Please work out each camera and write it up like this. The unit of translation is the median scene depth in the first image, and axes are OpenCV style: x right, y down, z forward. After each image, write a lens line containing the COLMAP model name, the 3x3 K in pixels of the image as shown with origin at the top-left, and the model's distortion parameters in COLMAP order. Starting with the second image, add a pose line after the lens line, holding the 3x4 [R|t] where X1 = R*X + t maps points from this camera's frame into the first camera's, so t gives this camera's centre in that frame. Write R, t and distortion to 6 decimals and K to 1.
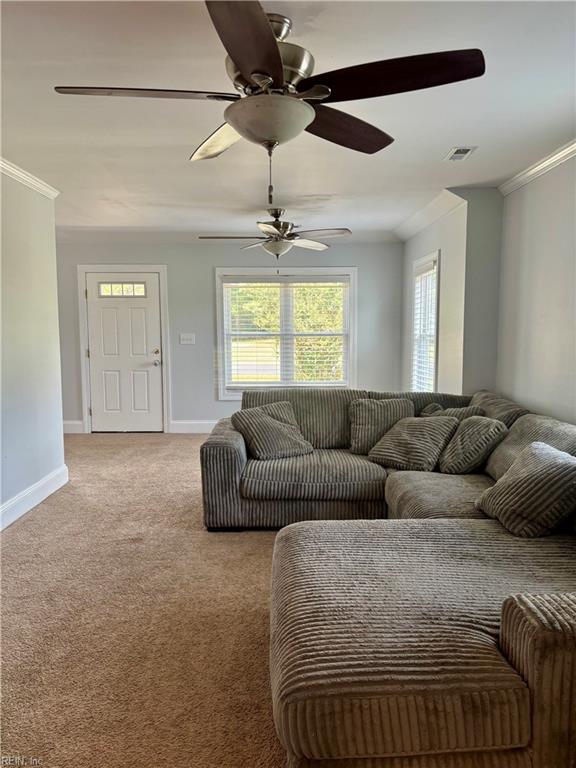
lens RADIAL K [[590.1, 0, 283.7], [0, 590.1, 379.6], [0, 0, 1]] dist [0.056995, -0.044501]
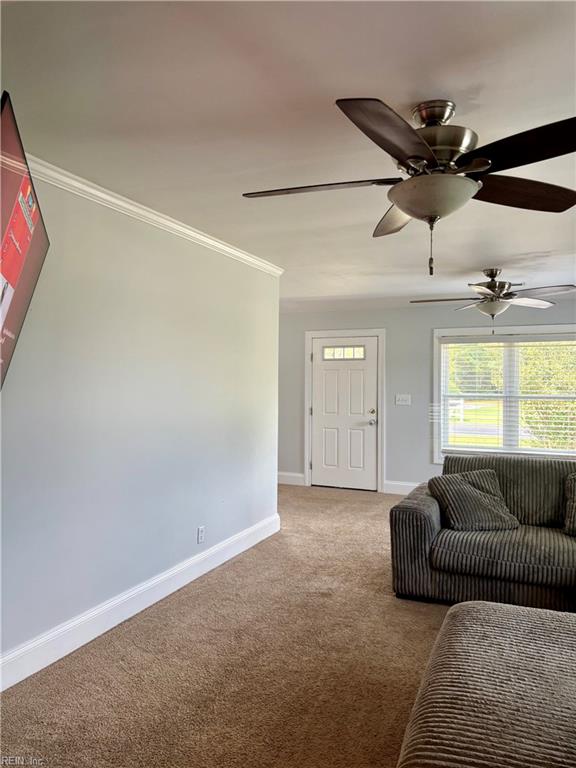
lens RADIAL K [[590.1, 0, 283.3], [0, 590.1, 380.9], [0, 0, 1]] dist [0.056995, -0.044501]
pose [[0.917056, 0.007096, -0.398696, 0.090421], [-0.045198, 0.995248, -0.086248, -0.008309], [0.396189, 0.097115, 0.913019, -0.012002]]
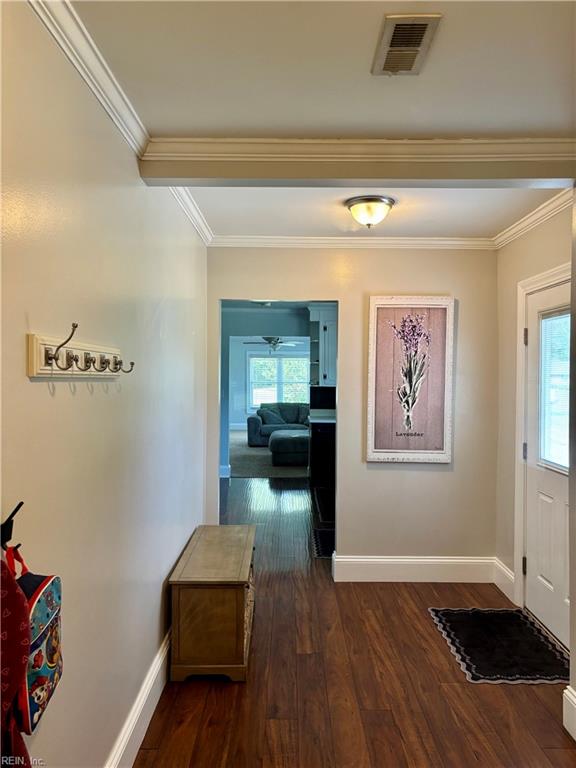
lens RADIAL K [[590.1, 0, 288.3], [0, 590.1, 383.6], [0, 0, 1]] dist [0.056995, -0.044501]
pose [[0.999935, 0.011216, -0.001898, 0.072958], [-0.011327, 0.997078, -0.075548, 0.159129], [0.001046, 0.075565, 0.997140, -2.008404]]
